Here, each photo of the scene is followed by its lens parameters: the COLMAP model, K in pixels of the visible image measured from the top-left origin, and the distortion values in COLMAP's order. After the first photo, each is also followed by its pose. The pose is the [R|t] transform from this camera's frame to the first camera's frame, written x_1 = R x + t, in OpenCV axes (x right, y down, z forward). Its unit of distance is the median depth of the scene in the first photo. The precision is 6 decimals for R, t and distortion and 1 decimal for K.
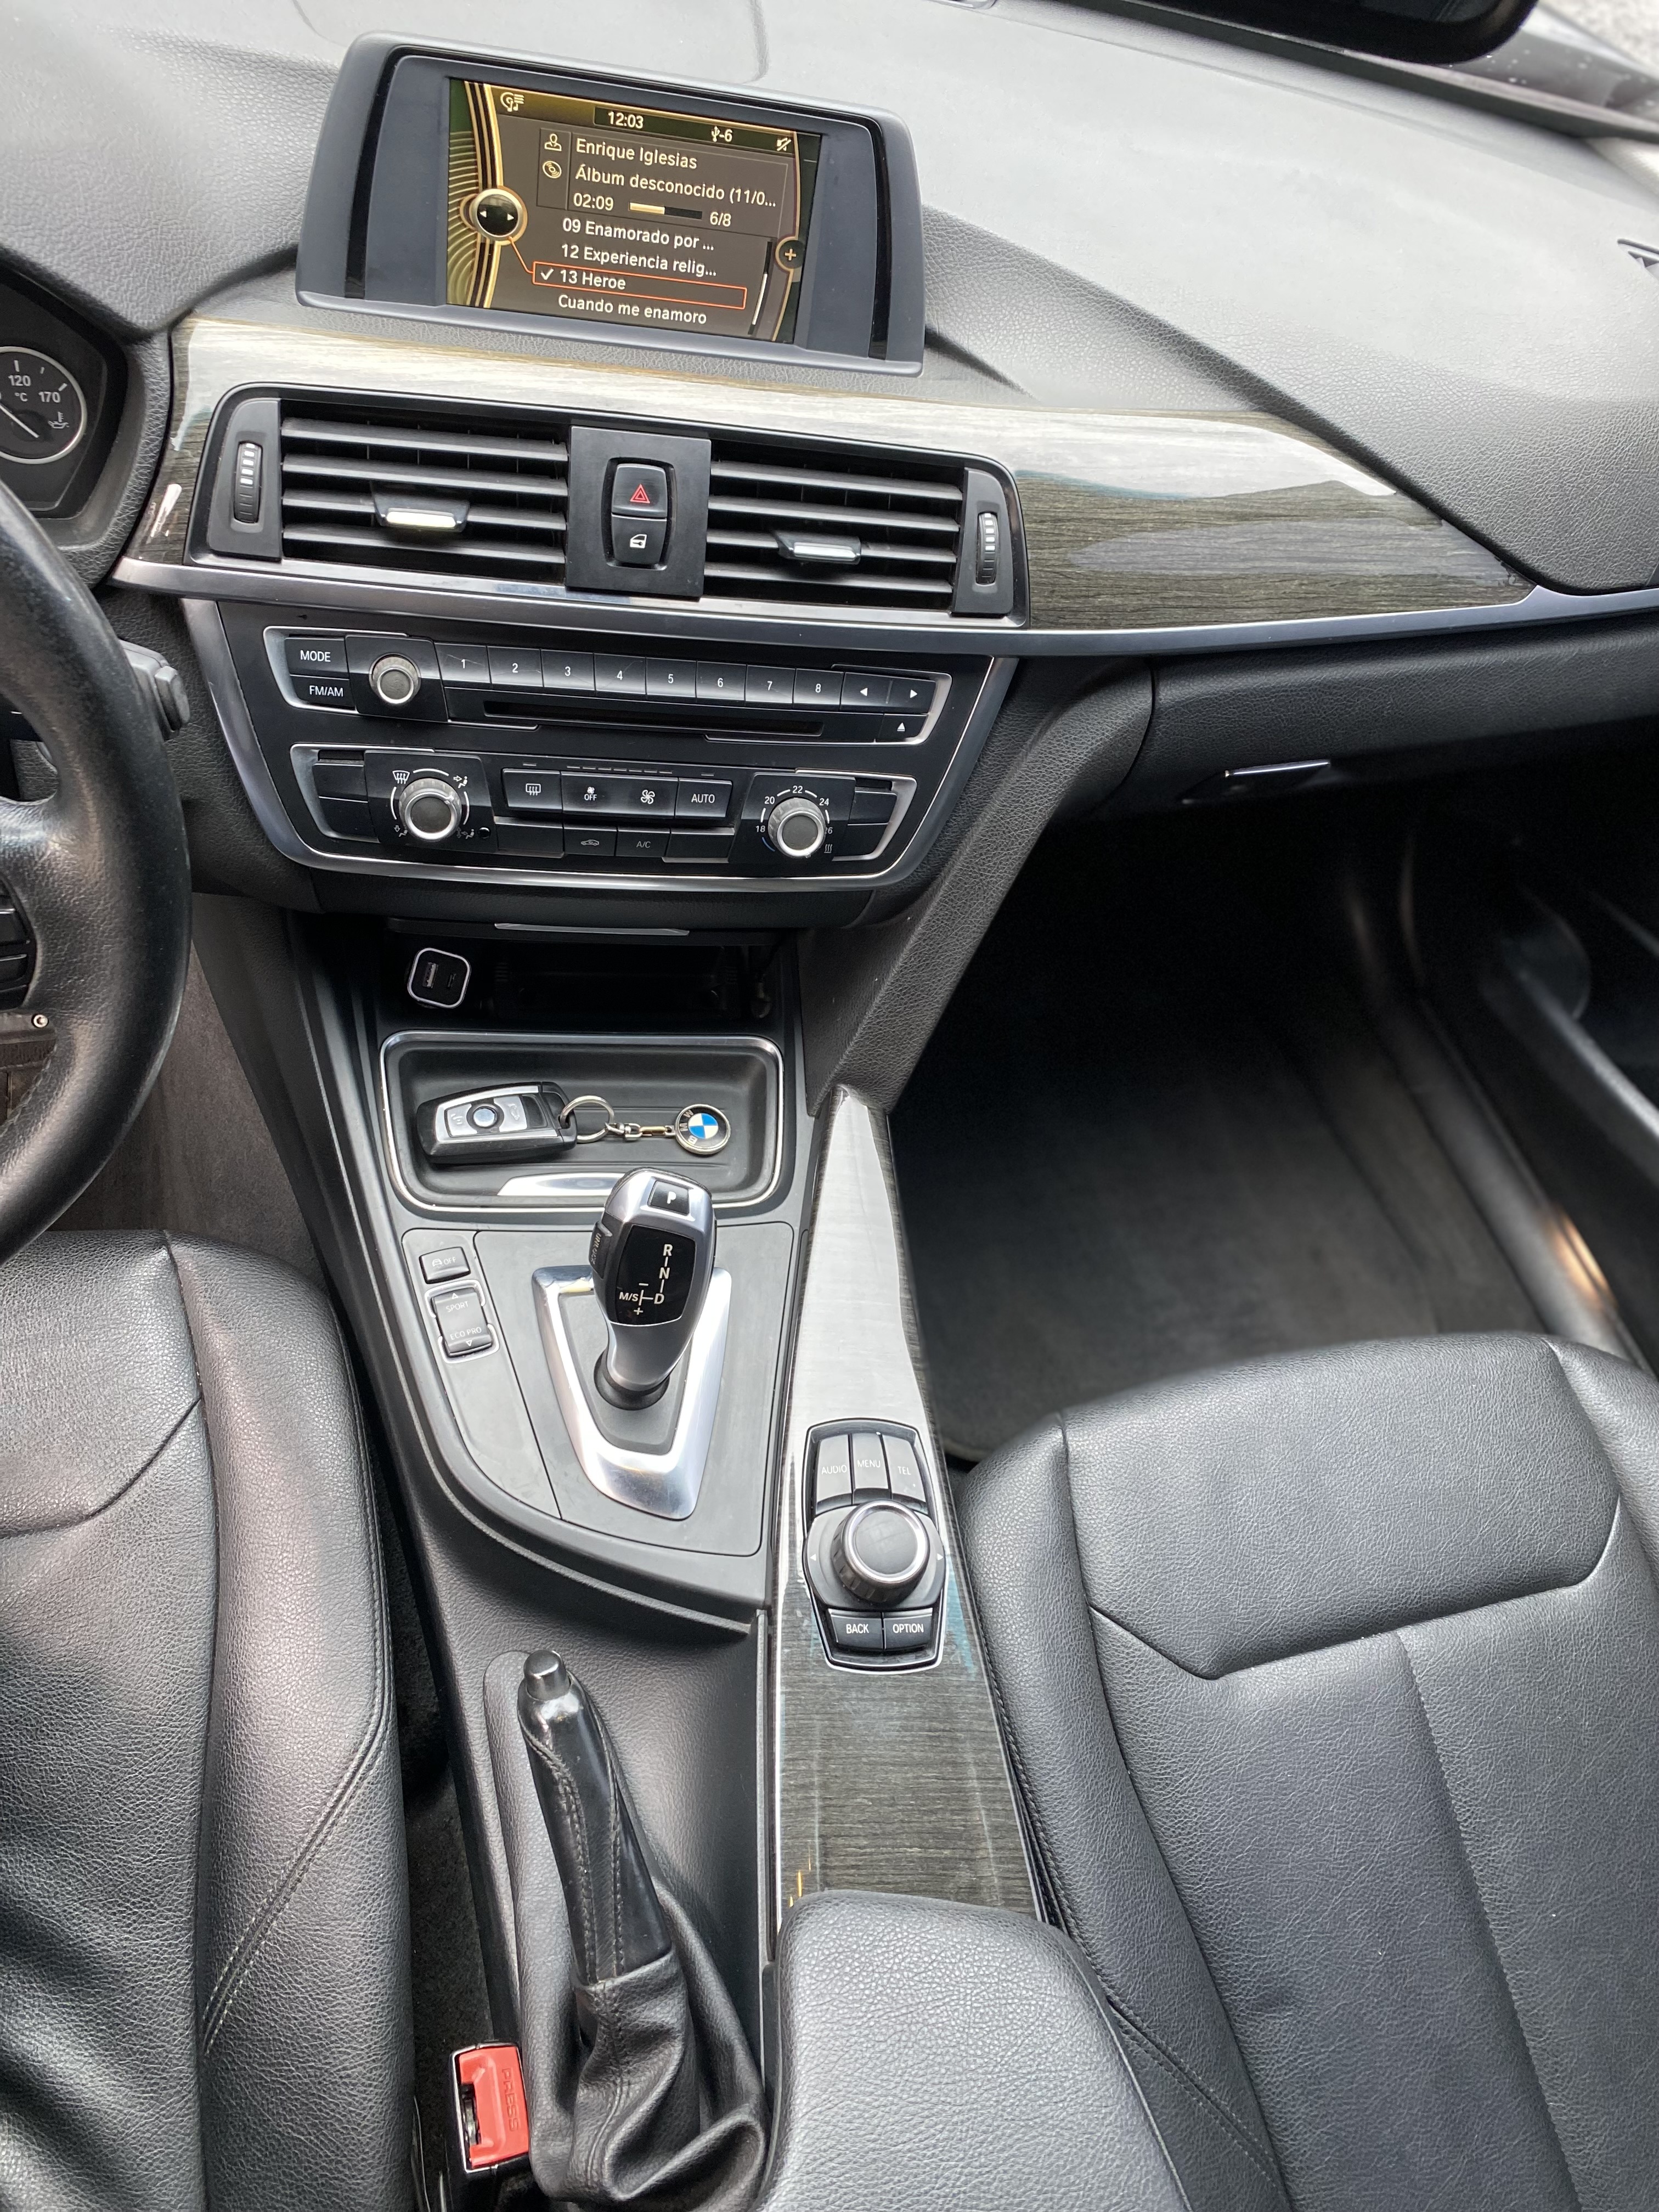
lens RADIAL K [[1653.9, 0, 829.5], [0, 1653.9, 1106.0], [0, 0, 1]] dist [0.000855, -0.054339]
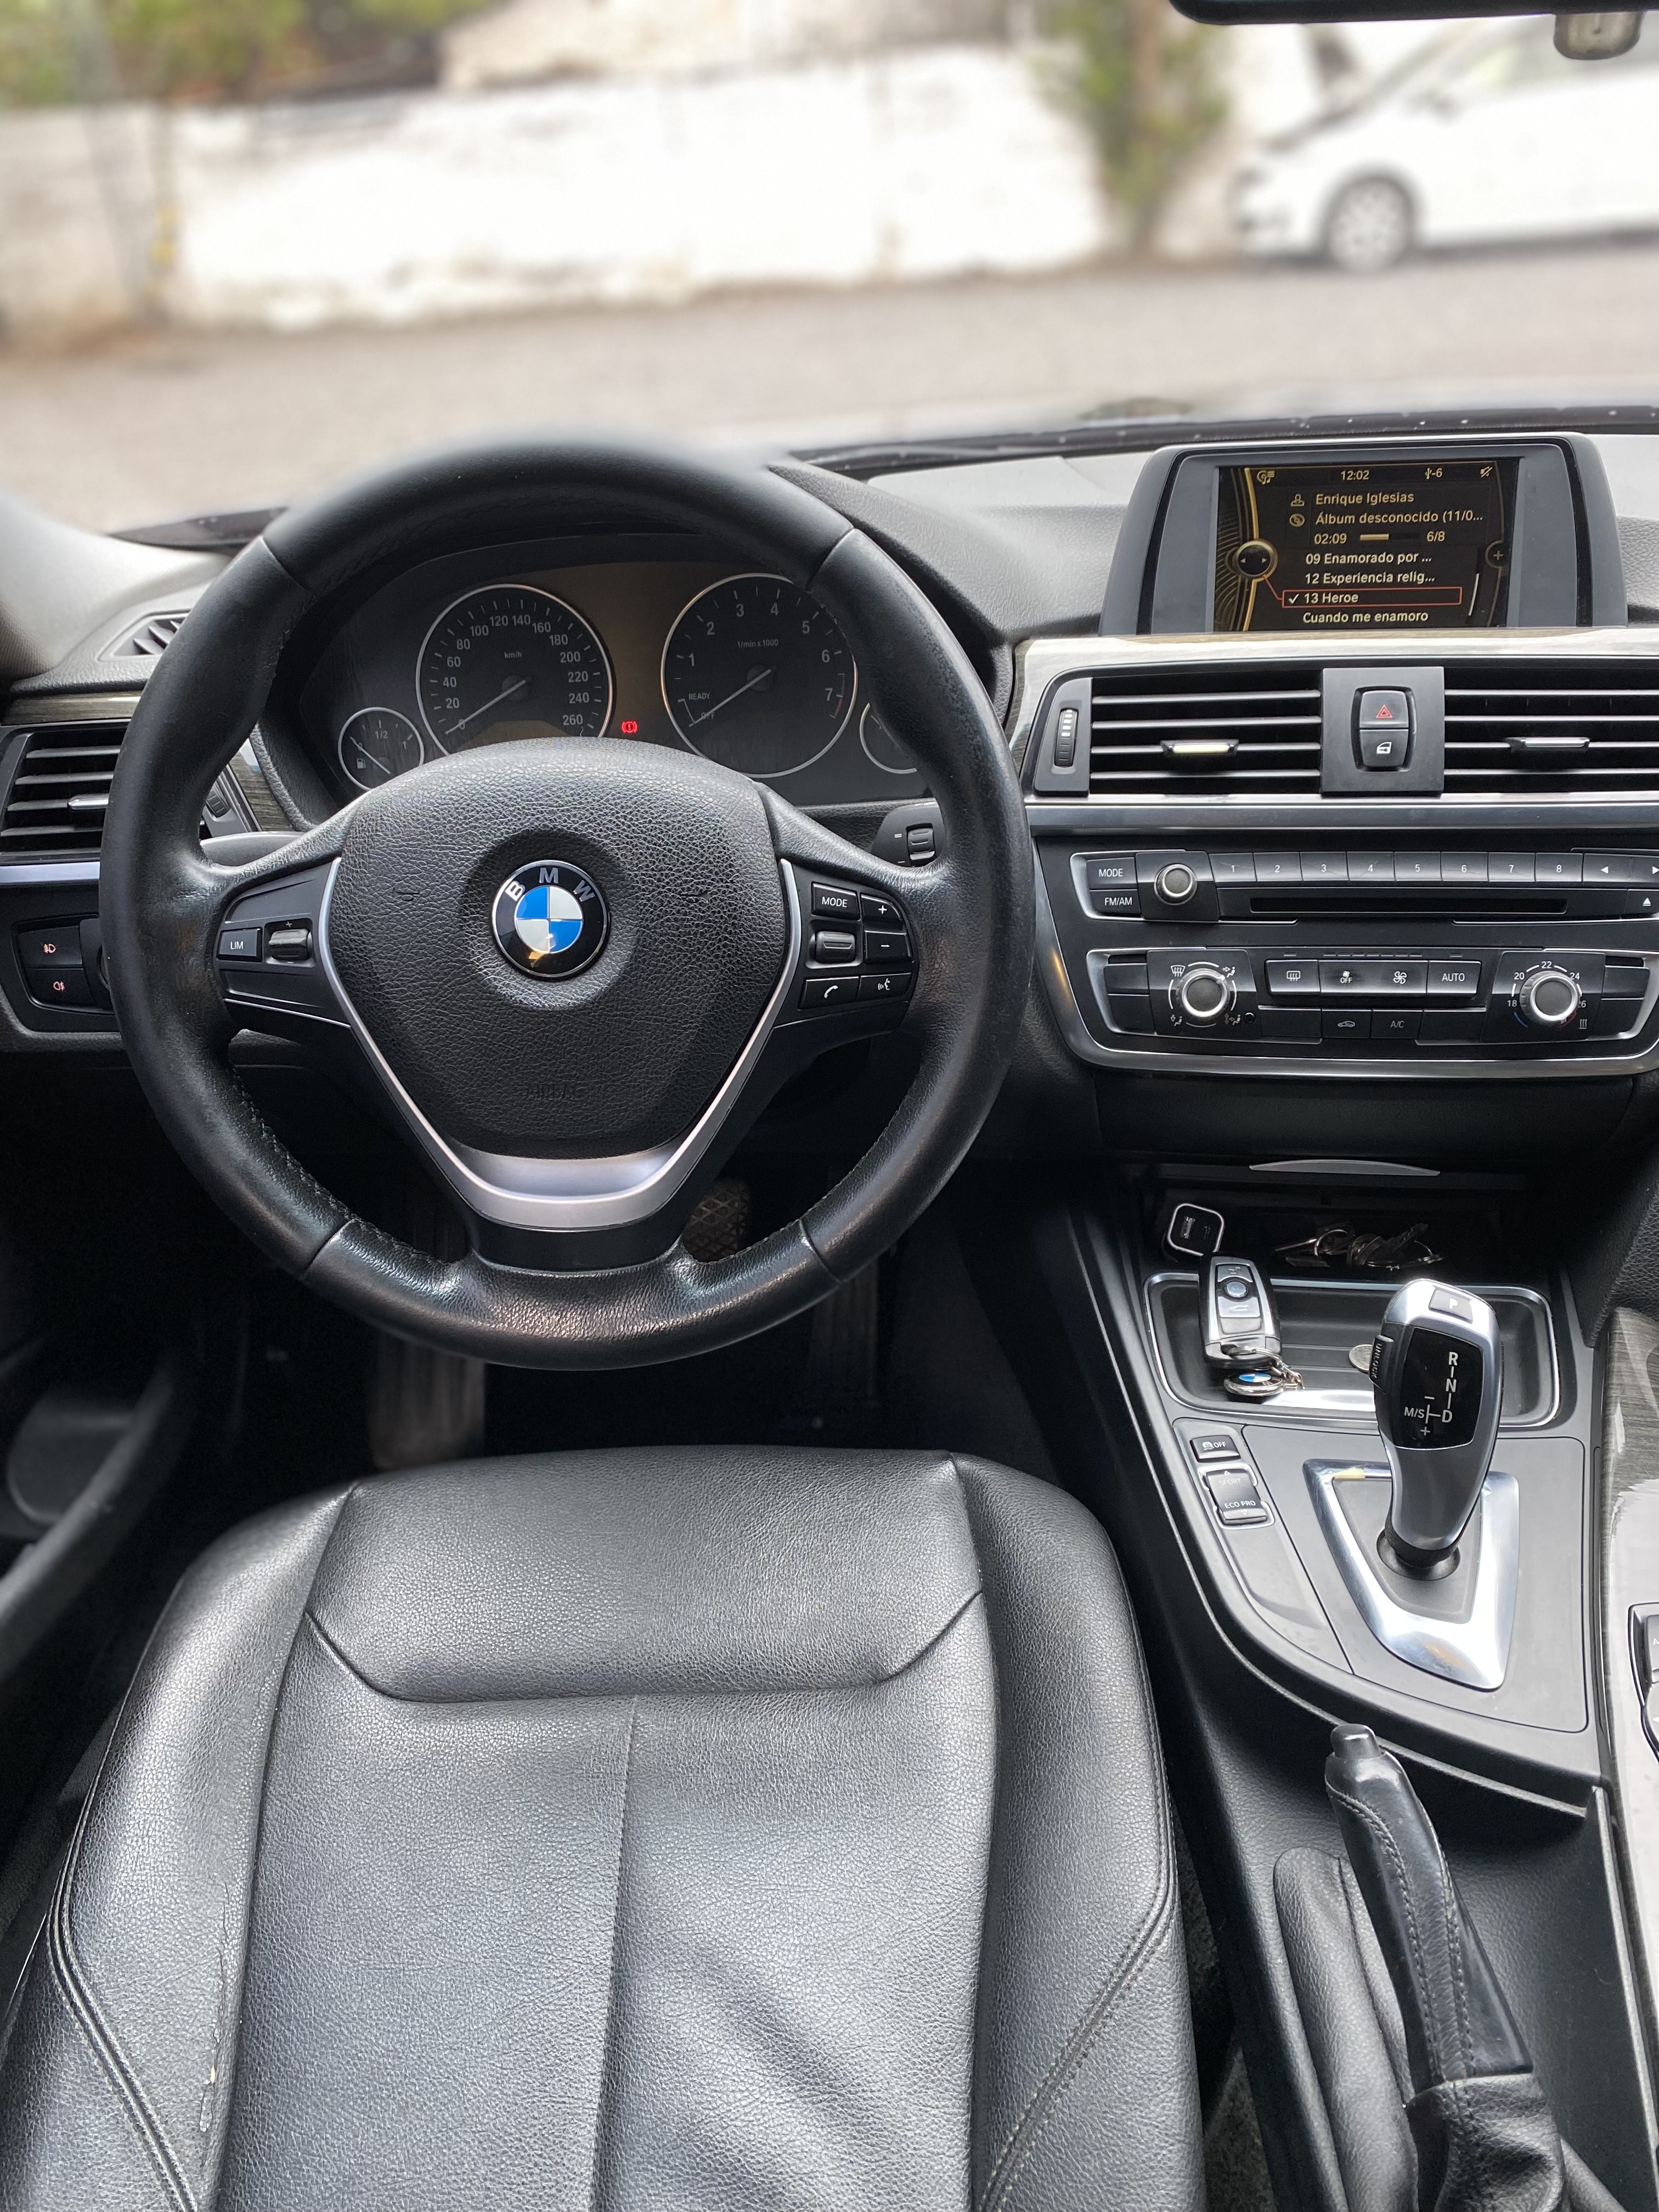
lens RADIAL K [[1680.8, 0, 829.5], [0, 1680.8, 1106.0], [0, 0, 1]] dist [0.040257, -0.070079]
pose [[0.928598, -0.089162, -0.360217, -0.069442], [-0.083495, 0.895614, -0.436927, 0.437190], [0.361572, 0.435805, 0.824220, -0.028287]]
